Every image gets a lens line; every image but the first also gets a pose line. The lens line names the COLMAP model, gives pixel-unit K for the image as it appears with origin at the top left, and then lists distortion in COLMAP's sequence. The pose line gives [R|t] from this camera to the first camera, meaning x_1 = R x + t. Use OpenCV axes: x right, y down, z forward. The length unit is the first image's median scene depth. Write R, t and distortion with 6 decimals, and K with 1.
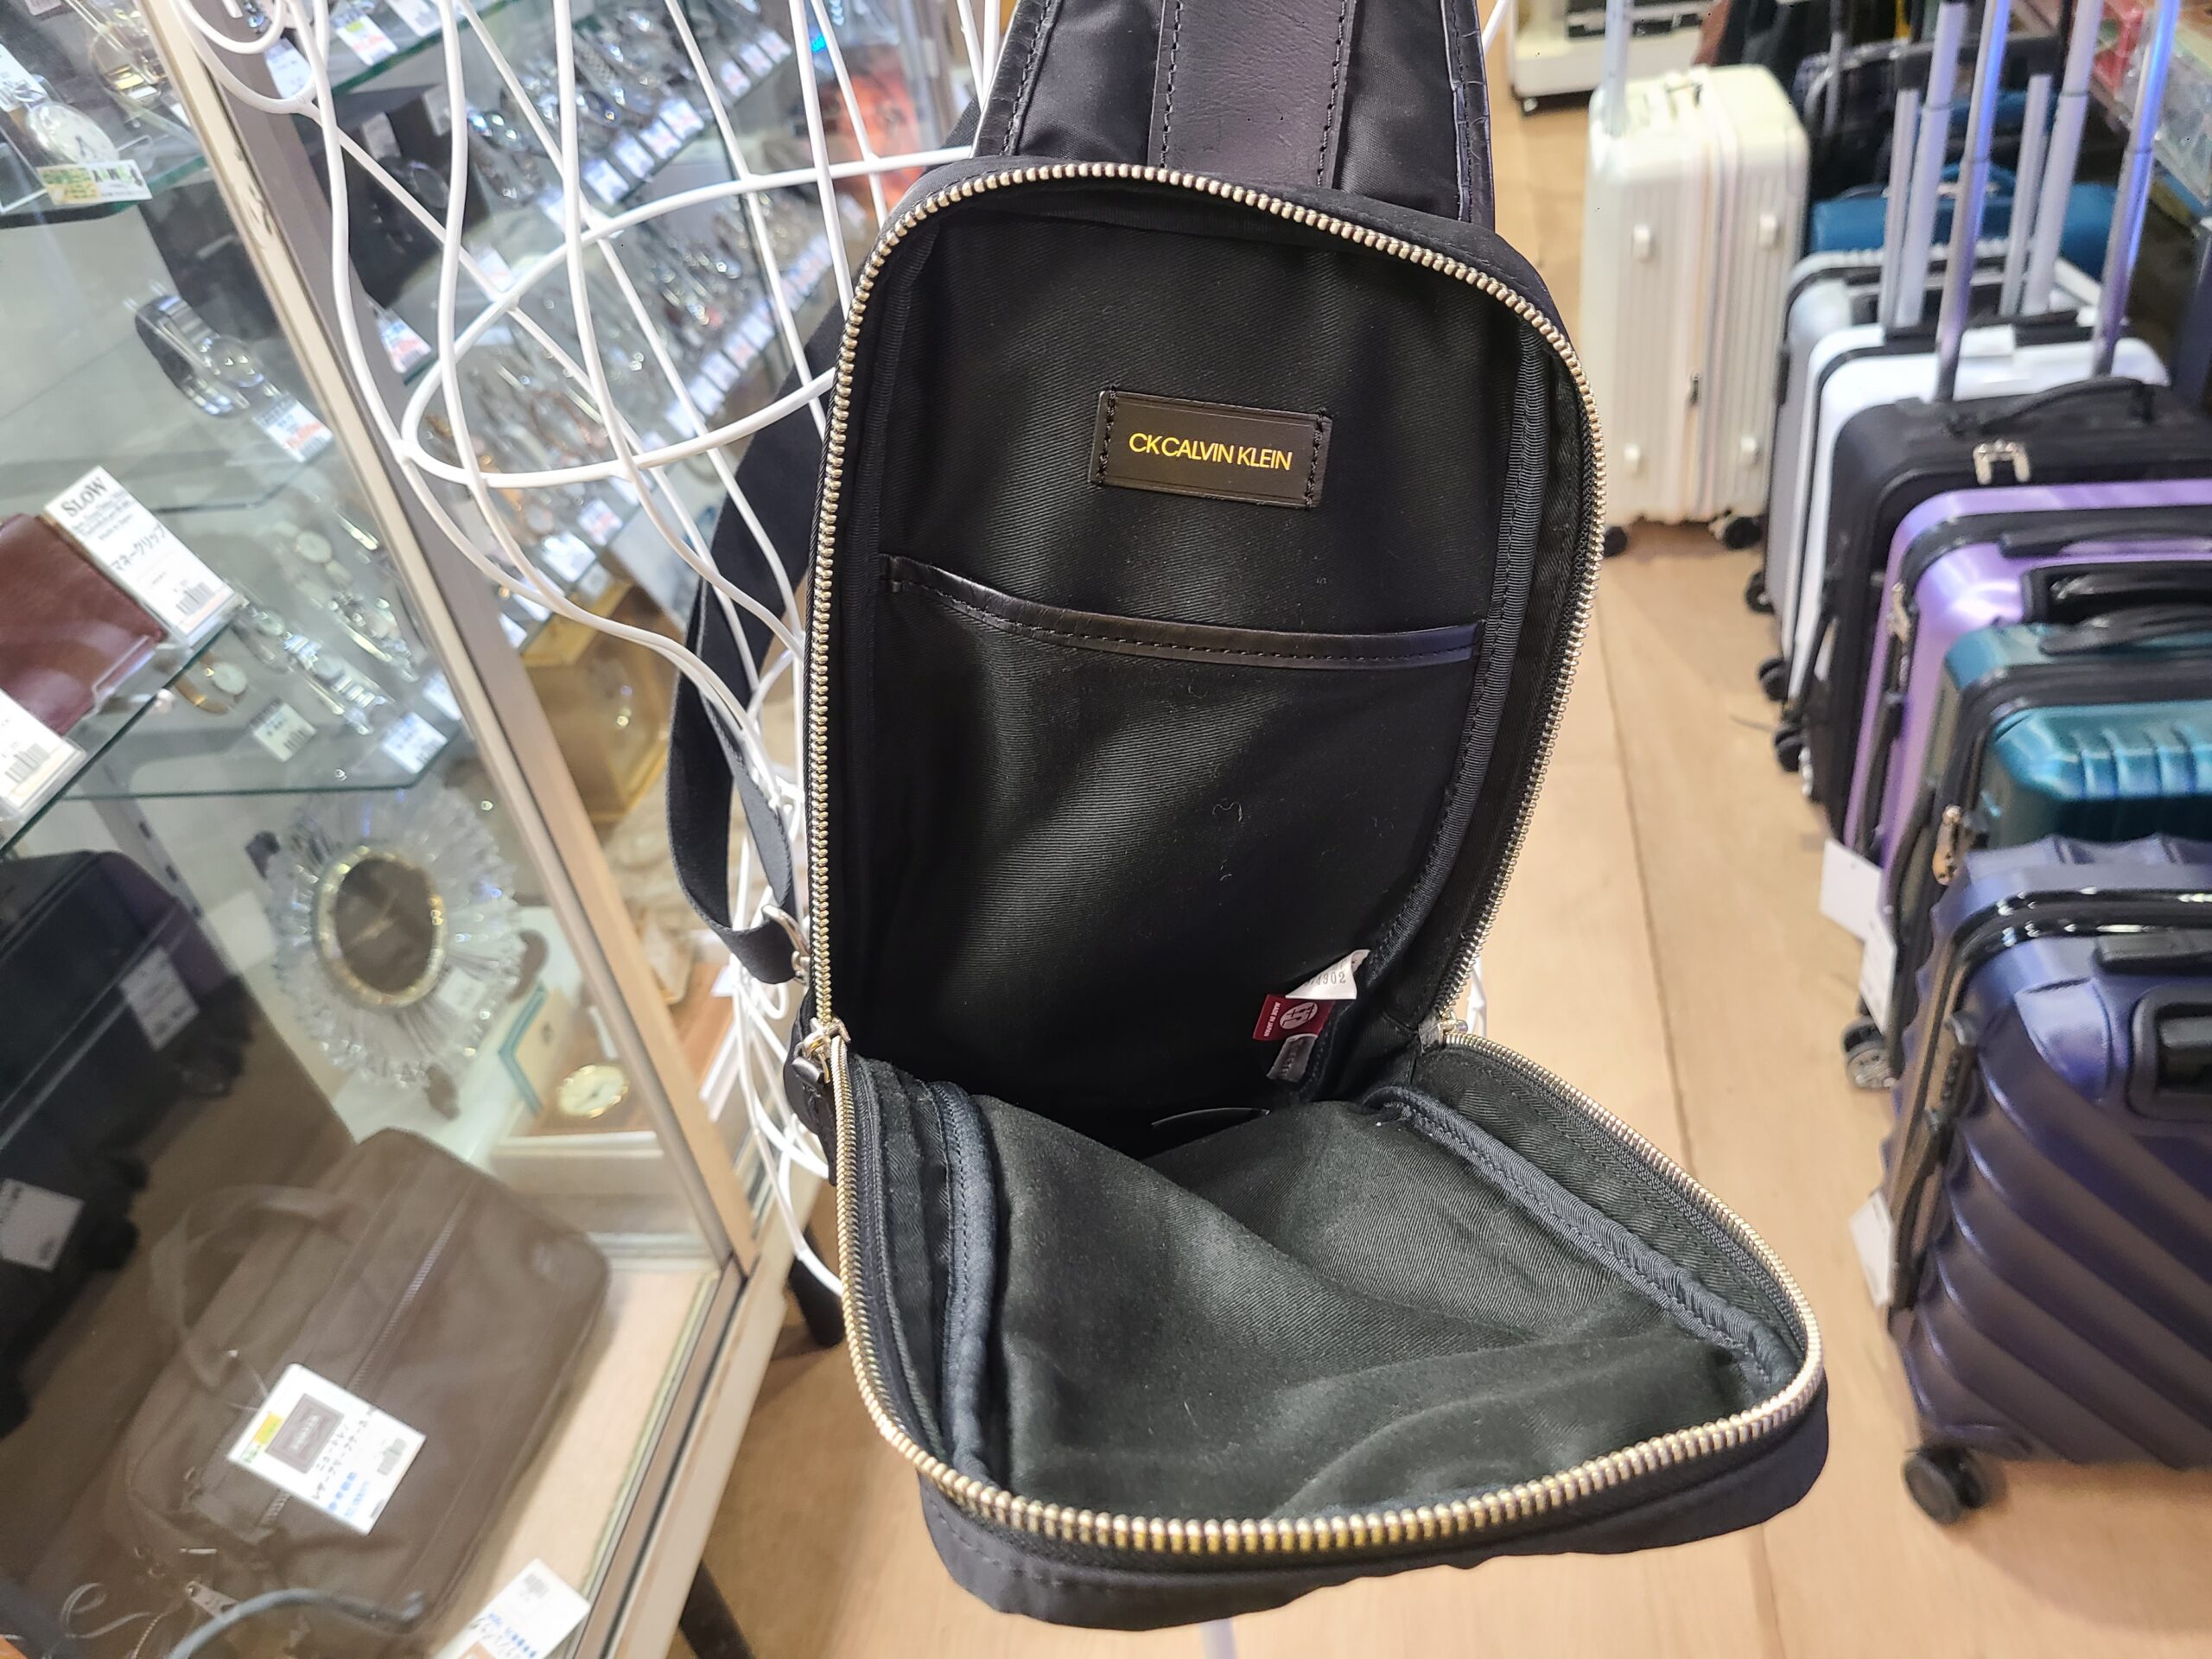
lens RADIAL K [[1703.6, 0, 1123.1], [0, 1703.6, 812.5], [0, 0, 1]] dist [0.038511, -0.033221]
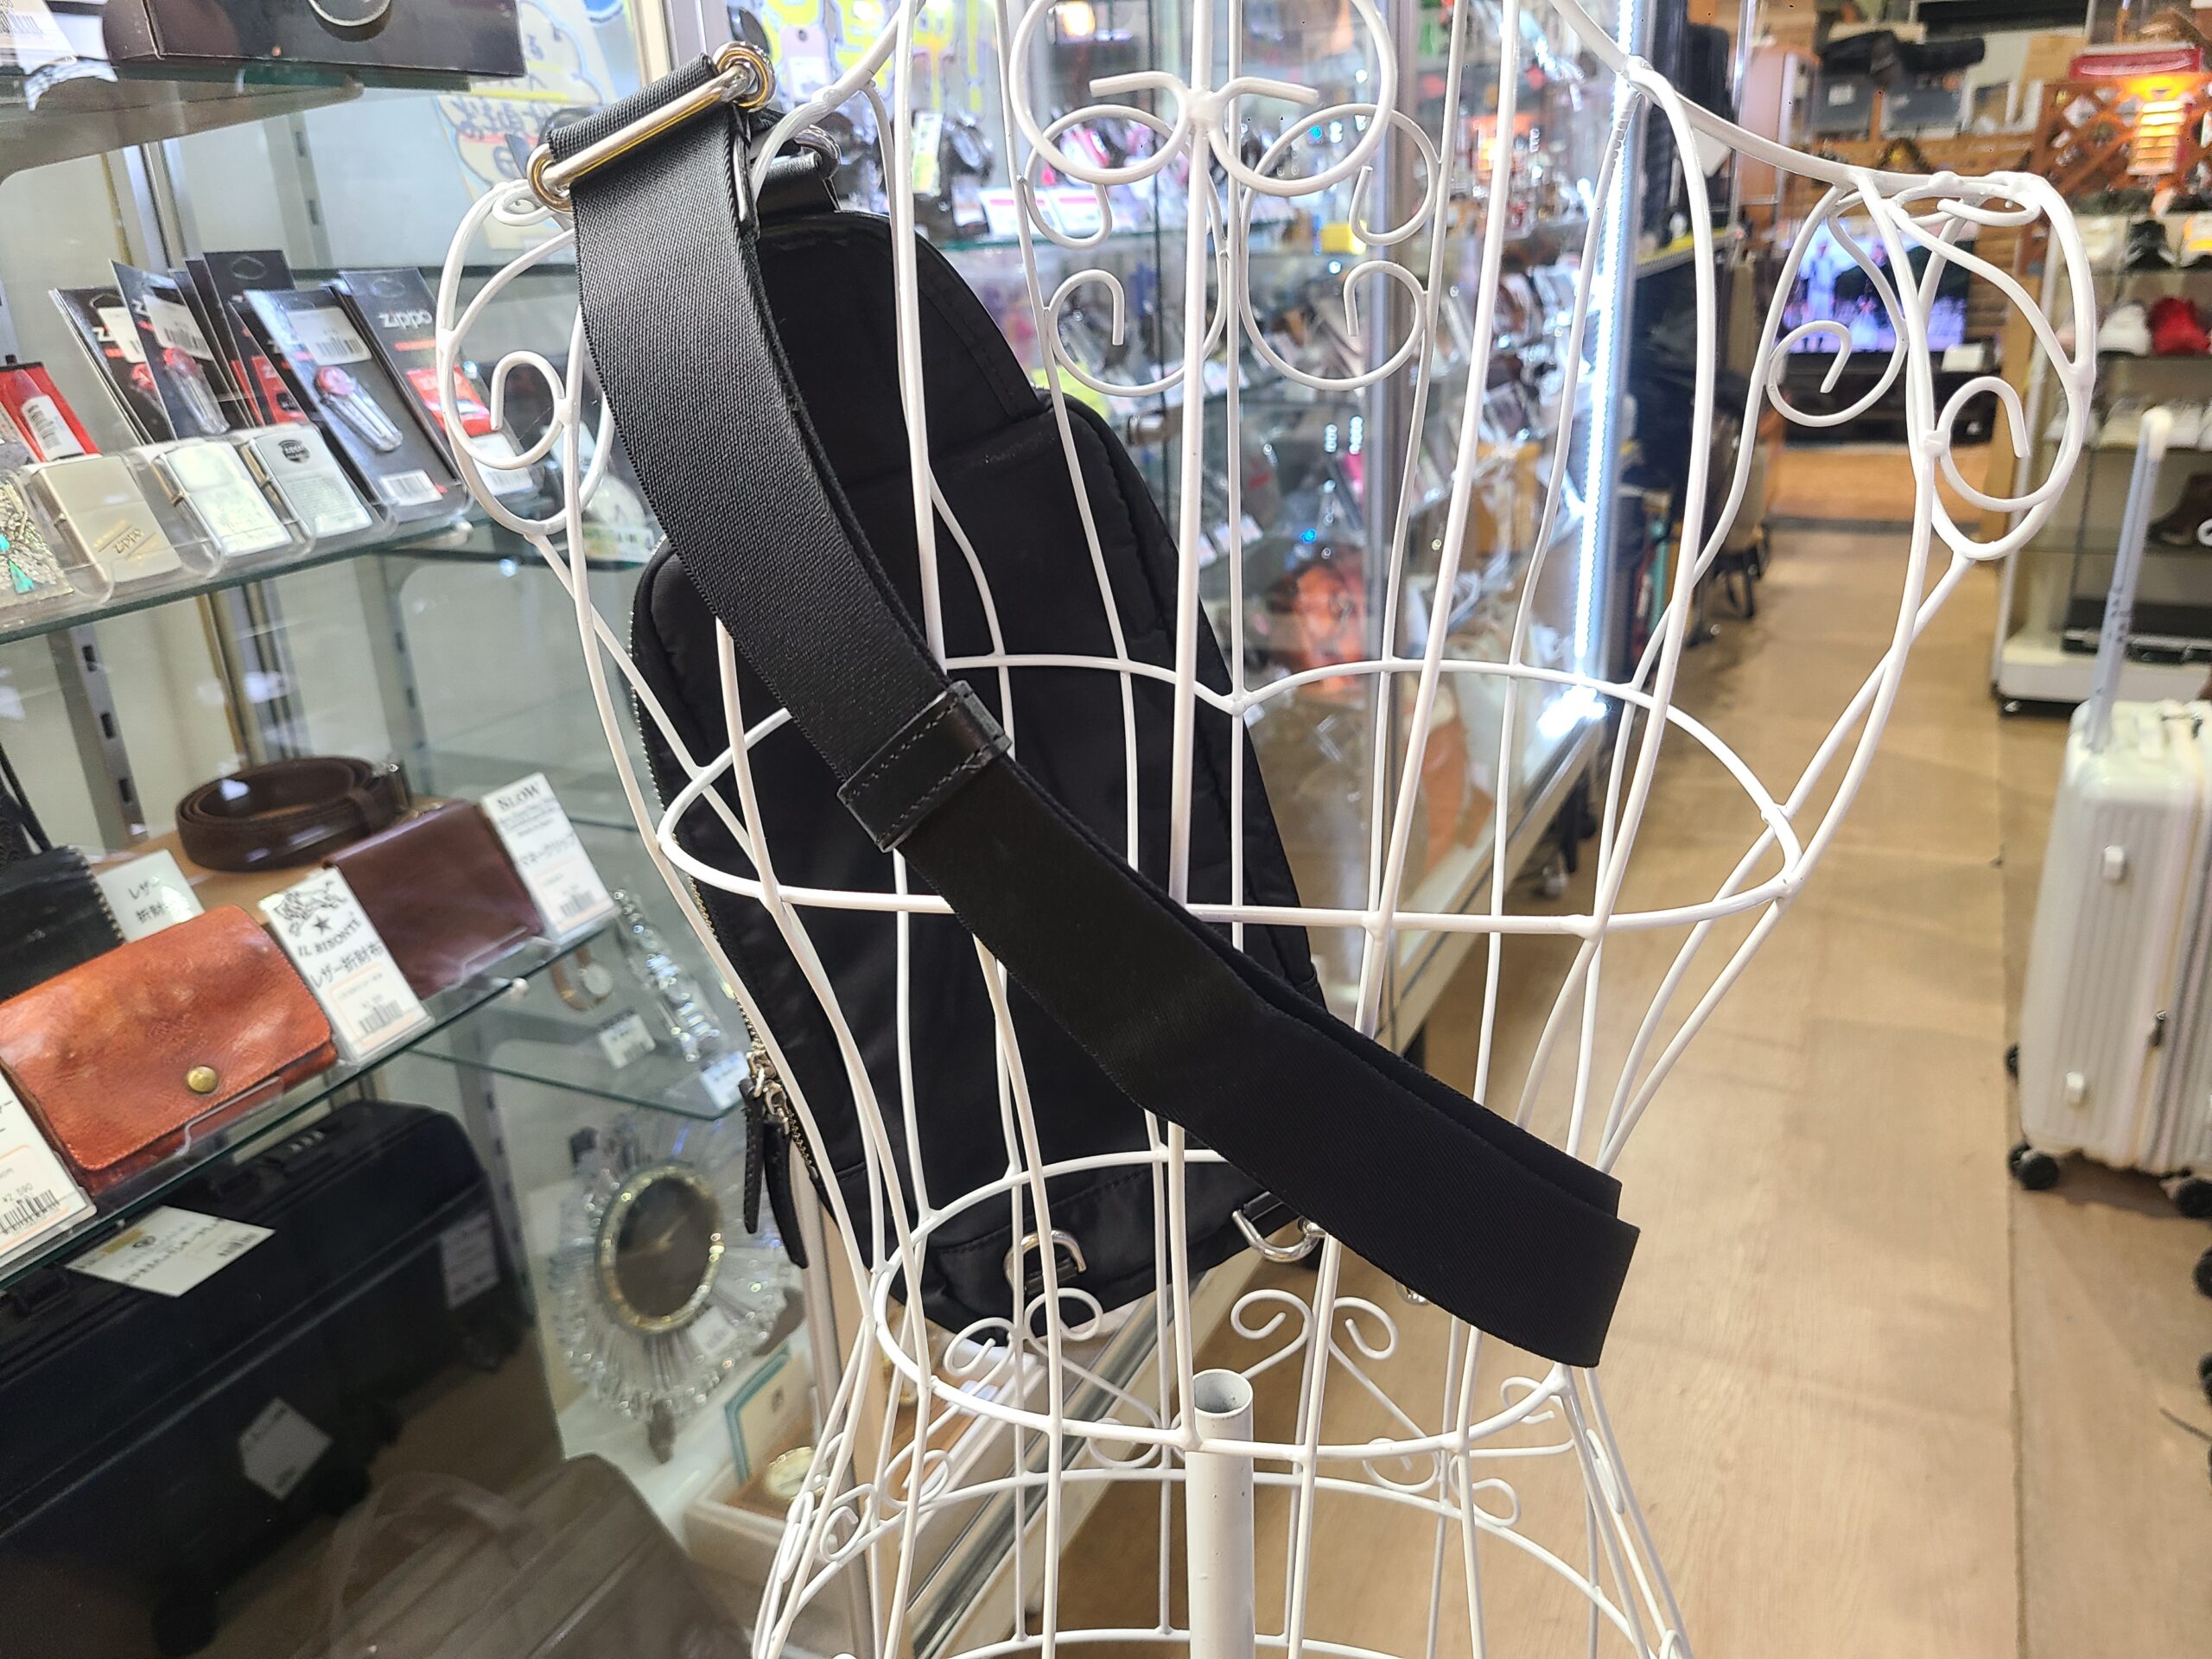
lens RADIAL K [[1703.6, 0, 1112.9], [0, 1703.6, 823.1], [0, 0, 1]] dist [0.038511, -0.033221]
pose [[0.948925, 0.197263, -0.246229, 0.022399], [-0.253801, 0.940883, -0.224333, -0.010722], [0.187420, 0.275368, 0.942893, 0.022450]]
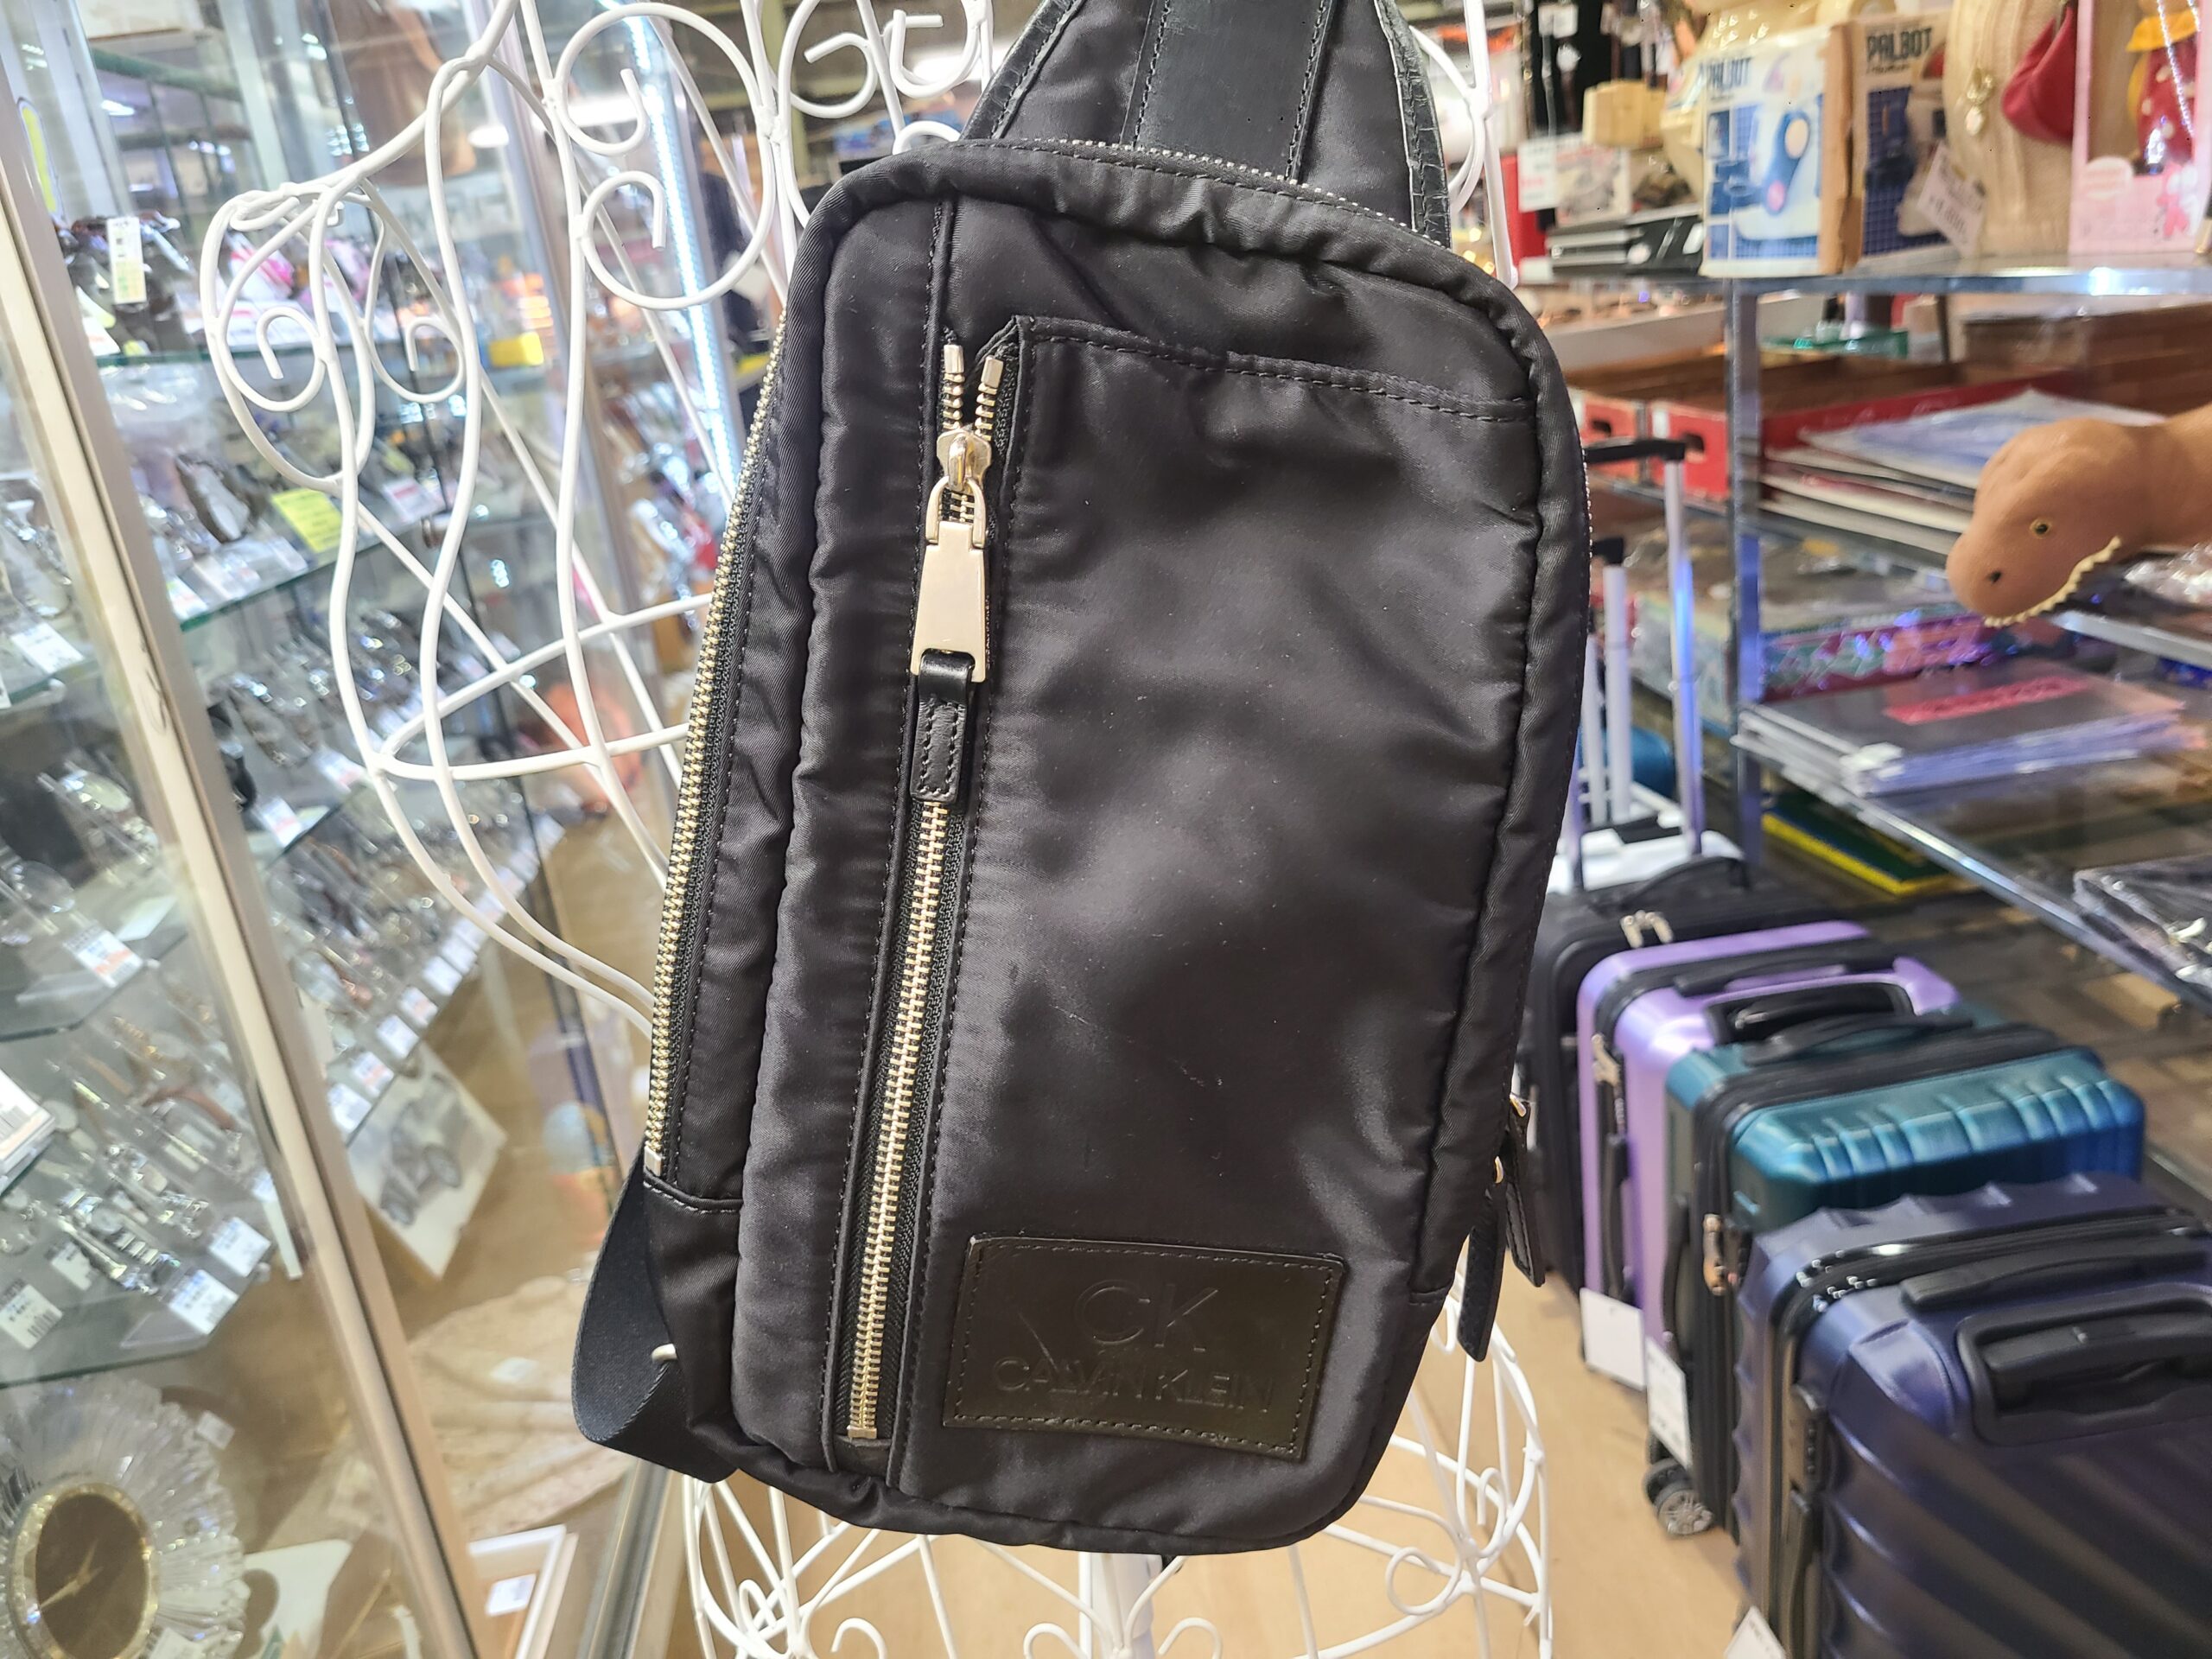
lens RADIAL K [[1703.6, 0, 1111.6], [0, 1703.6, 842.8], [0, 0, 1]] dist [0.038511, -0.033221]
pose [[0.969512, -0.066197, 0.235933, -0.121160], [0.142468, 0.935642, -0.322919, 0.072433], [-0.199372, 0.346687, 0.916547, 0.007665]]
